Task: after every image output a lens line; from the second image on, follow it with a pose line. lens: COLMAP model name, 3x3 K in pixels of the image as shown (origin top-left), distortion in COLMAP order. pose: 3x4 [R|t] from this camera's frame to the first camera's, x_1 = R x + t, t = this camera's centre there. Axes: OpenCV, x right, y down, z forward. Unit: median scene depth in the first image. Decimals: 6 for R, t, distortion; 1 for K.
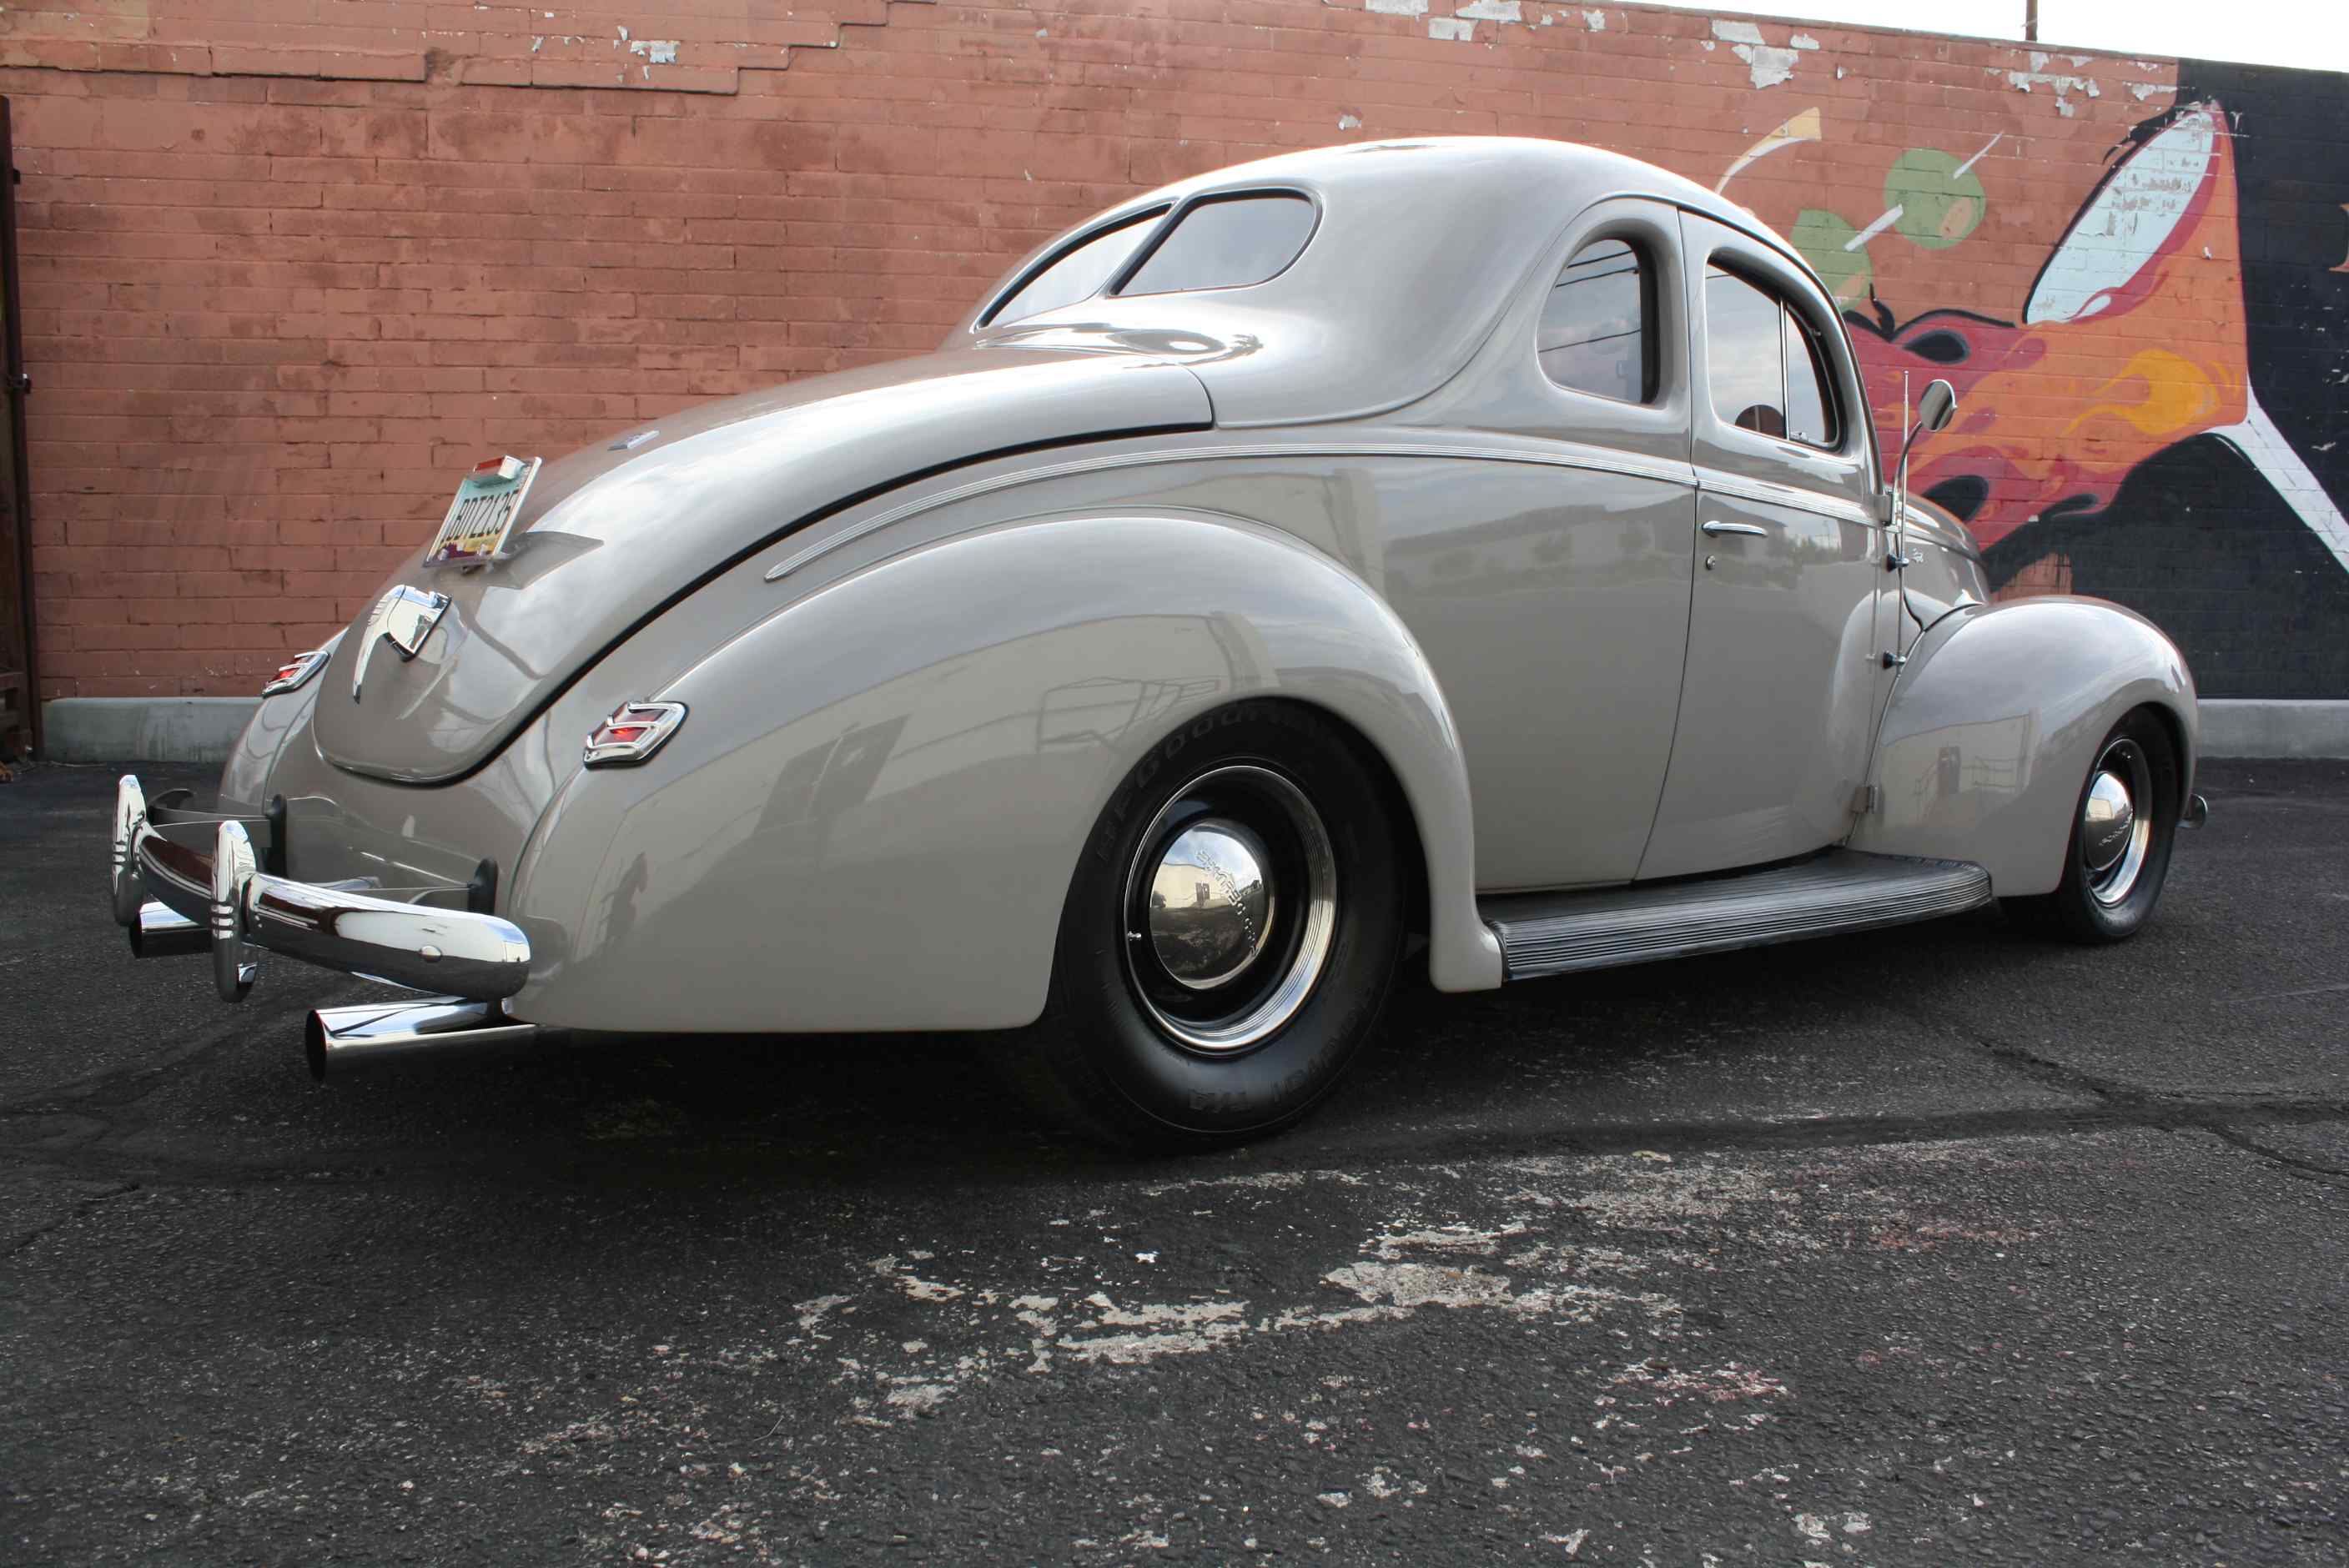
lens RADIAL K [[1978.7, 0, 1186.0], [0, 1978.7, 790.8], [0, 0, 1]] dist [-0.166190, 0.143346]
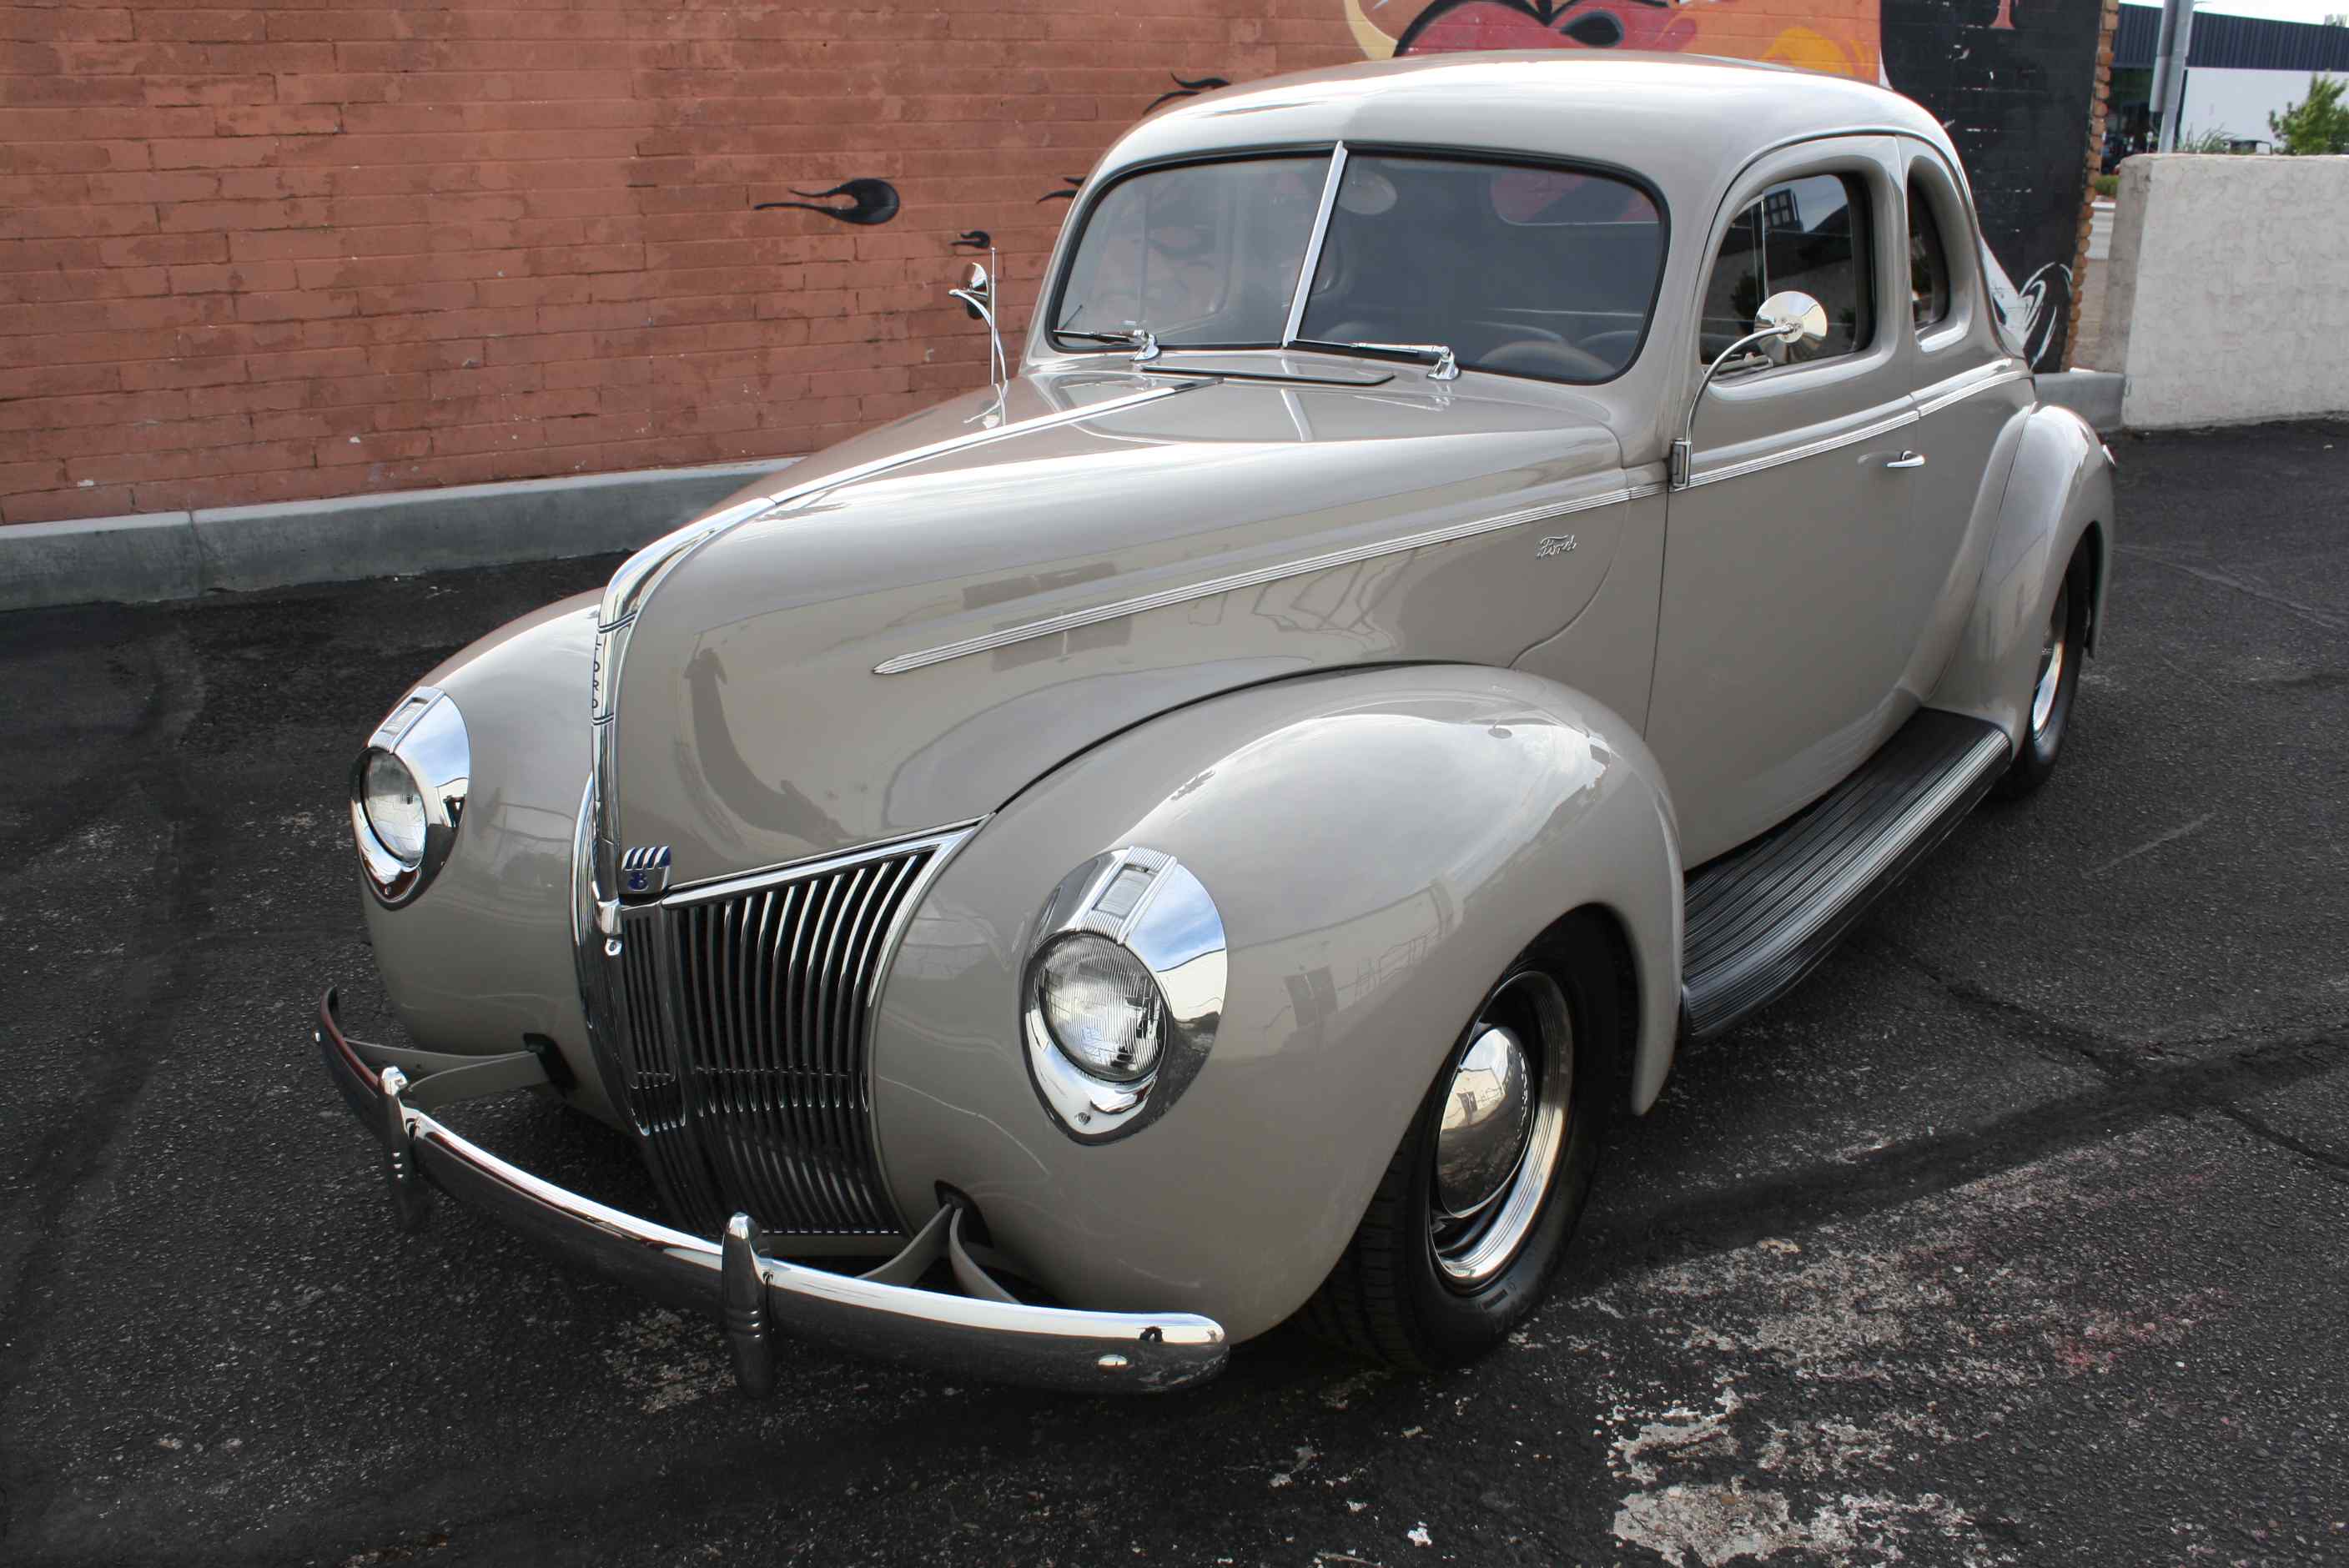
lens RADIAL K [[2055.8, 0, 1187.8], [0, 2055.8, 776.1], [0, 0, 1]] dist [-0.162316, 0.149256]
pose [[0.964010, -0.094944, 0.248334, -0.099365], [0.044951, 0.978819, 0.199730, -0.093359], [-0.262037, -0.181379, 0.947860, 0.059021]]
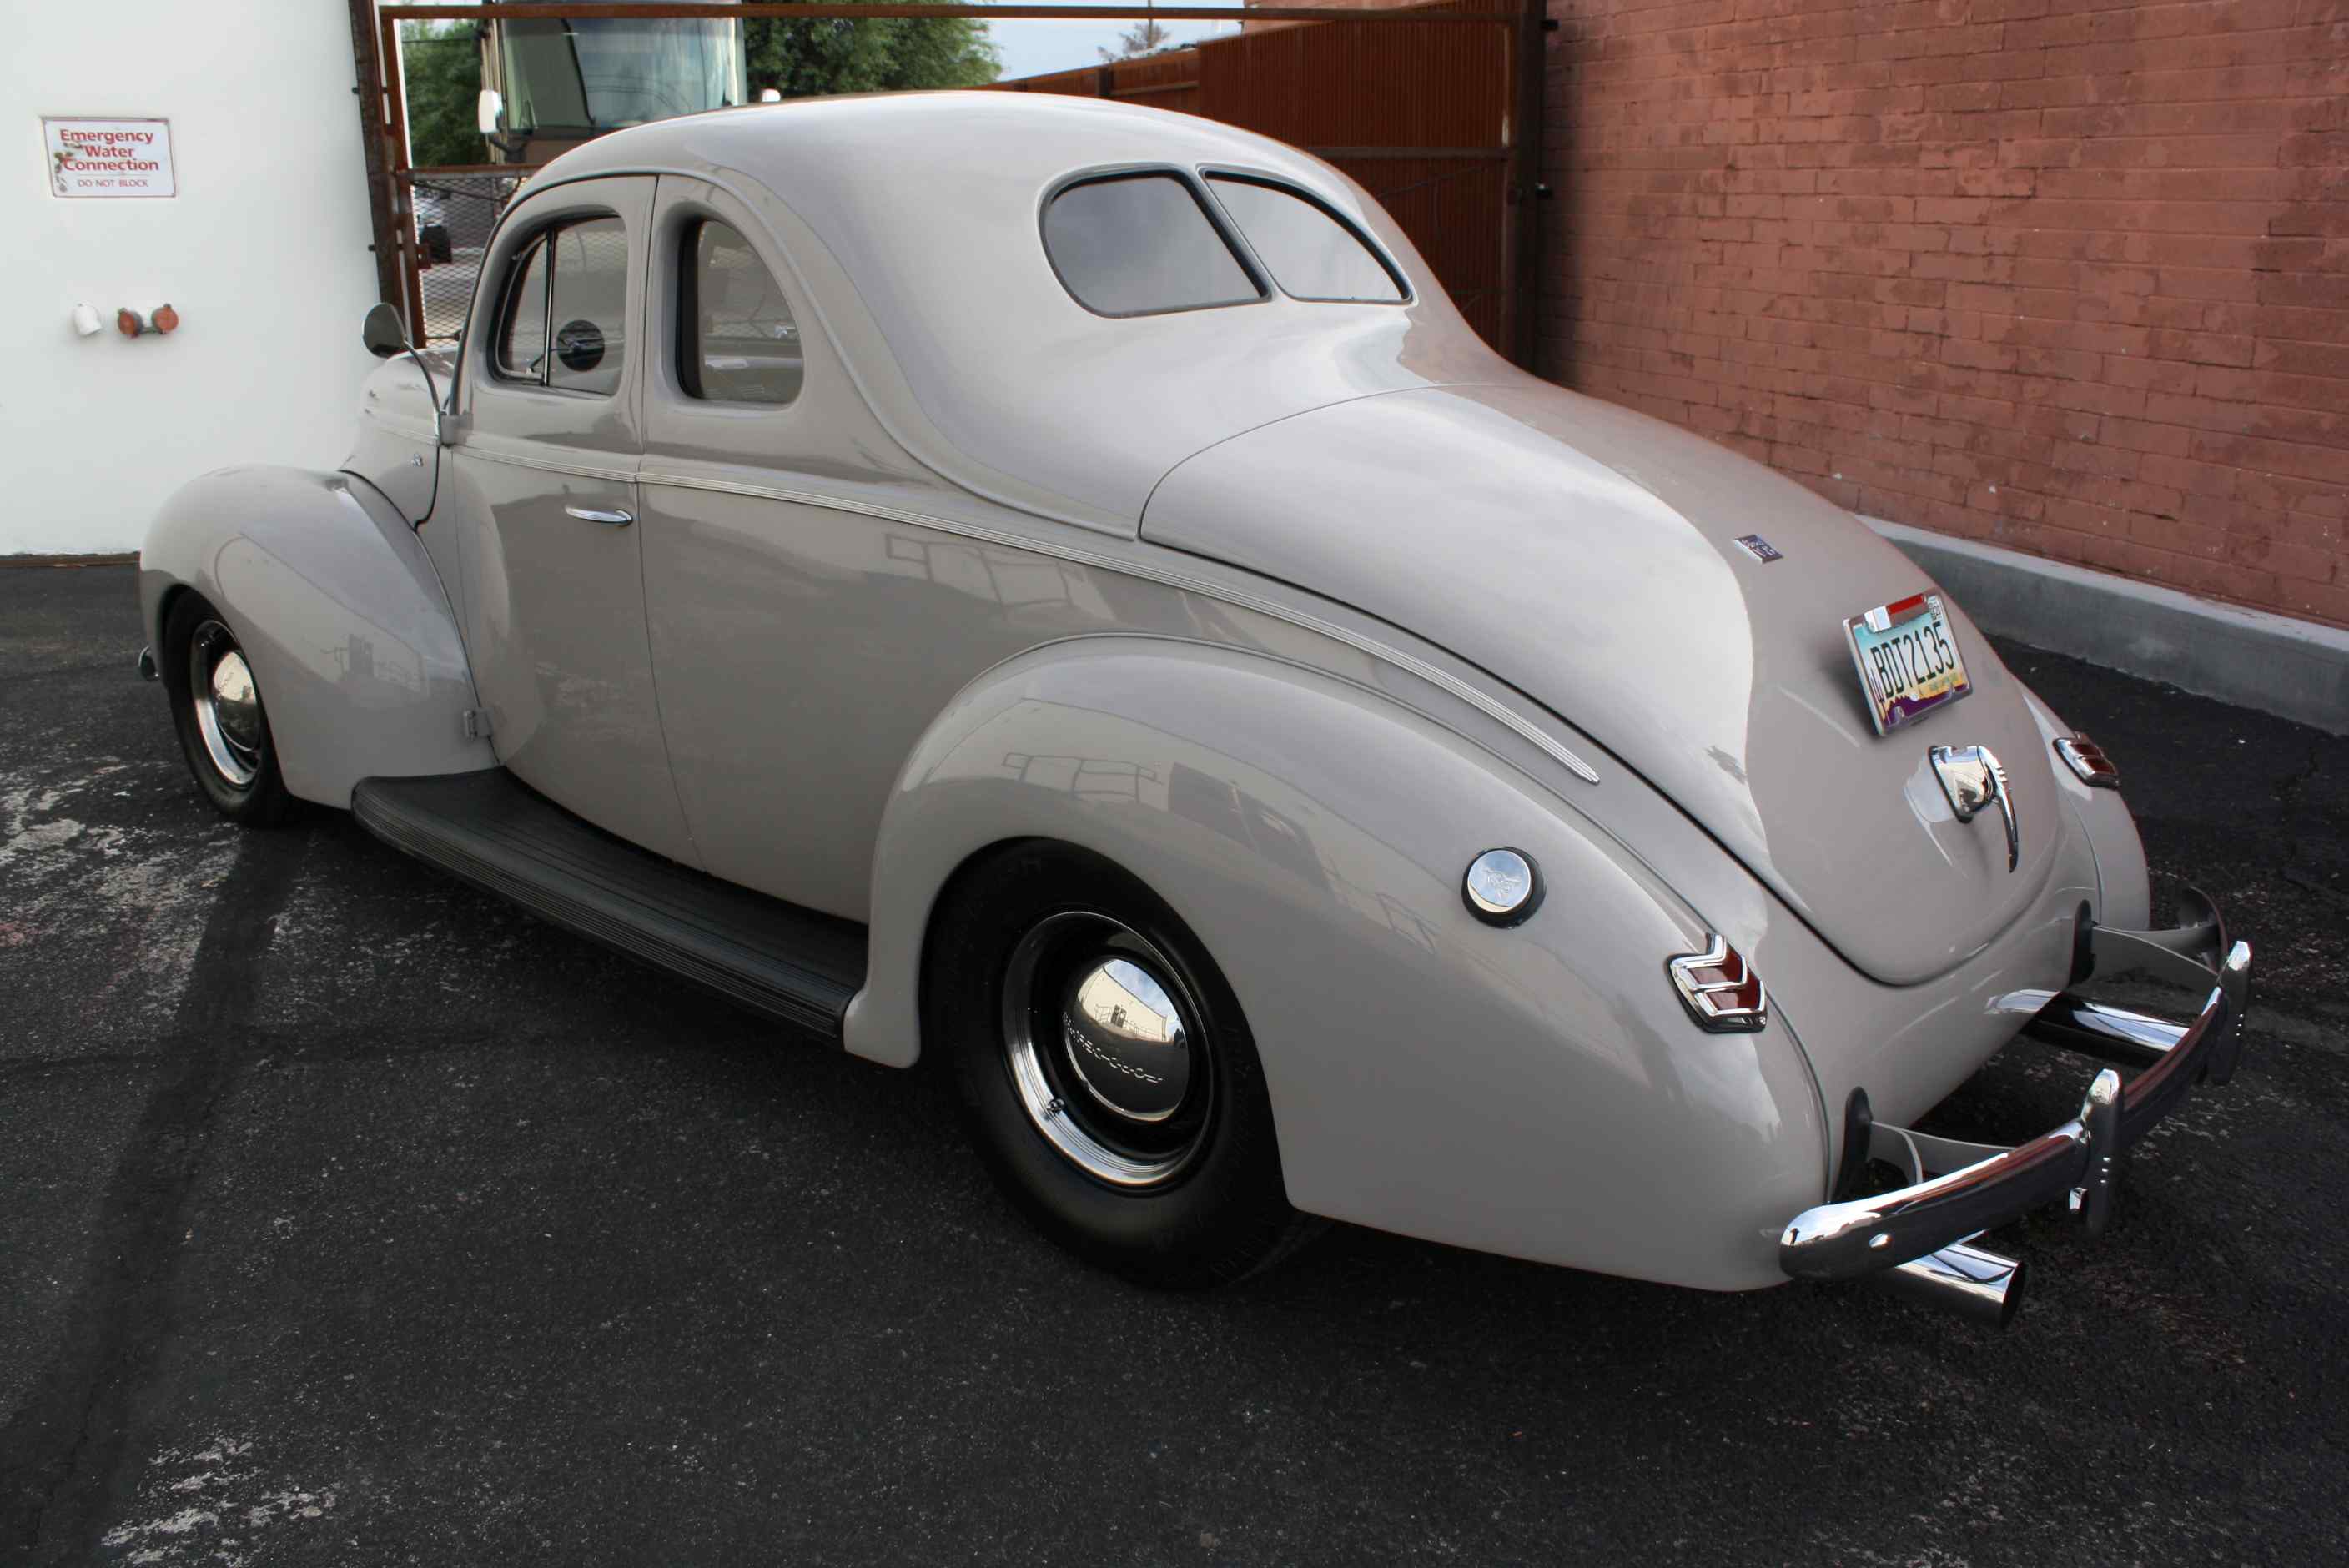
lens RADIAL K [[1978.7, 0, 1186.0], [0, 1978.7, 790.8], [0, 0, 1]] dist [-0.166190, 0.143346]
pose [[0.154906, 0.275848, -0.948637, 0.648447], [-0.117862, 0.958530, 0.259479, -0.134456], [0.980874, 0.071613, 0.180994, 0.536152]]
